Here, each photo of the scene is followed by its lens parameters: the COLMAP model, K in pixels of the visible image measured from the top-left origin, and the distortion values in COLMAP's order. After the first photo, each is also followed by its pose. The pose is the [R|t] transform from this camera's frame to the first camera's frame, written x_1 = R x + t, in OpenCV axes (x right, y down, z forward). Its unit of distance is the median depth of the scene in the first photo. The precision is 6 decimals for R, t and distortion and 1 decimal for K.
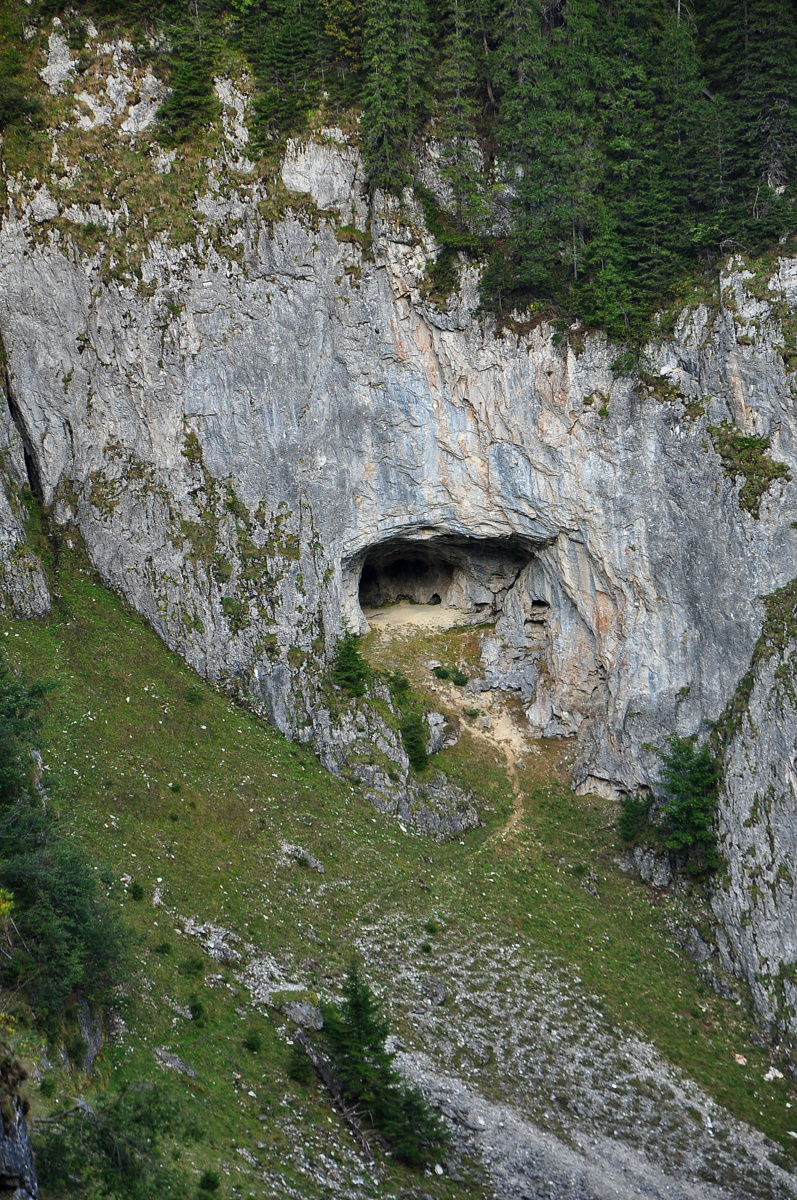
lens RADIAL K [[4804.6, 0, 395.4], [0, 4804.6, 605.9], [0, 0, 1]] dist [1.452580, 0.000000]
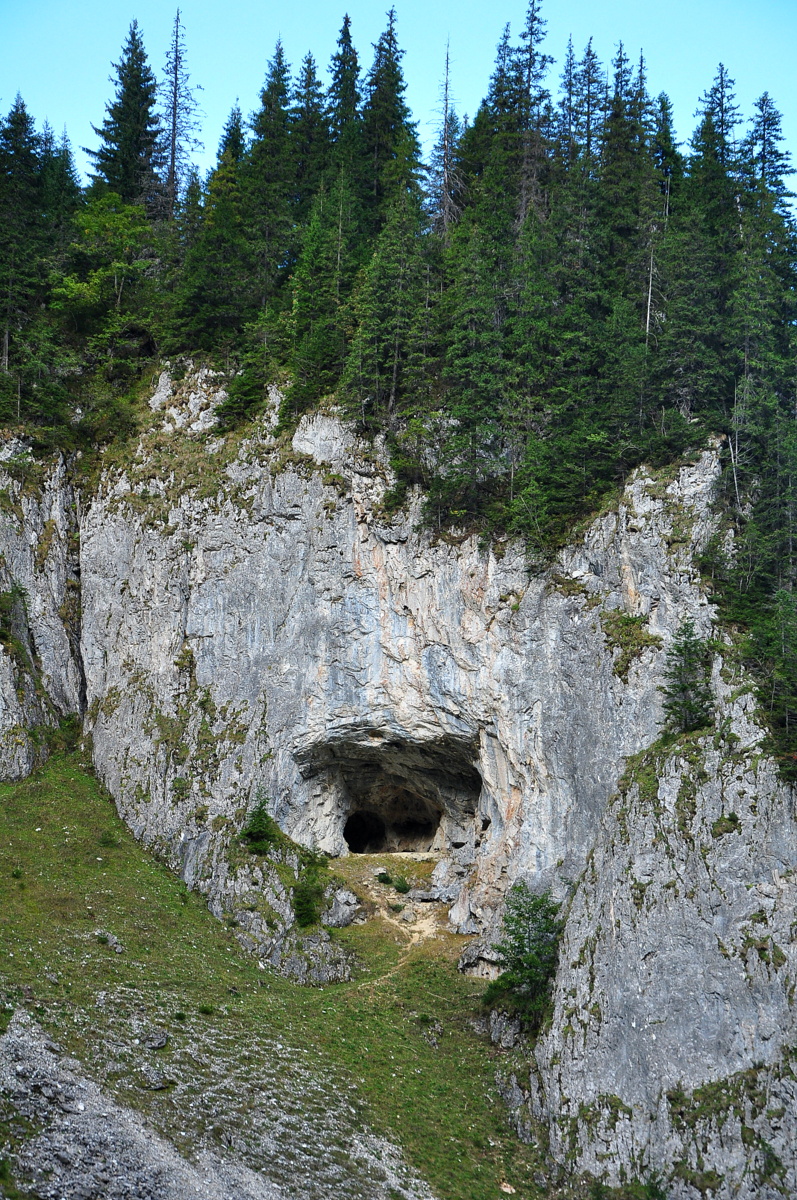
lens RADIAL K [[2573.9, 0, 395.0], [0, 2573.9, 604.1], [0, 0, 1]] dist [0.514867, 0.000000]
pose [[0.902273, -0.039236, -0.429376, 0.263083], [-0.157497, 0.897042, -0.412930, 0.198011], [0.401370, 0.440201, 0.803197, 0.531028]]
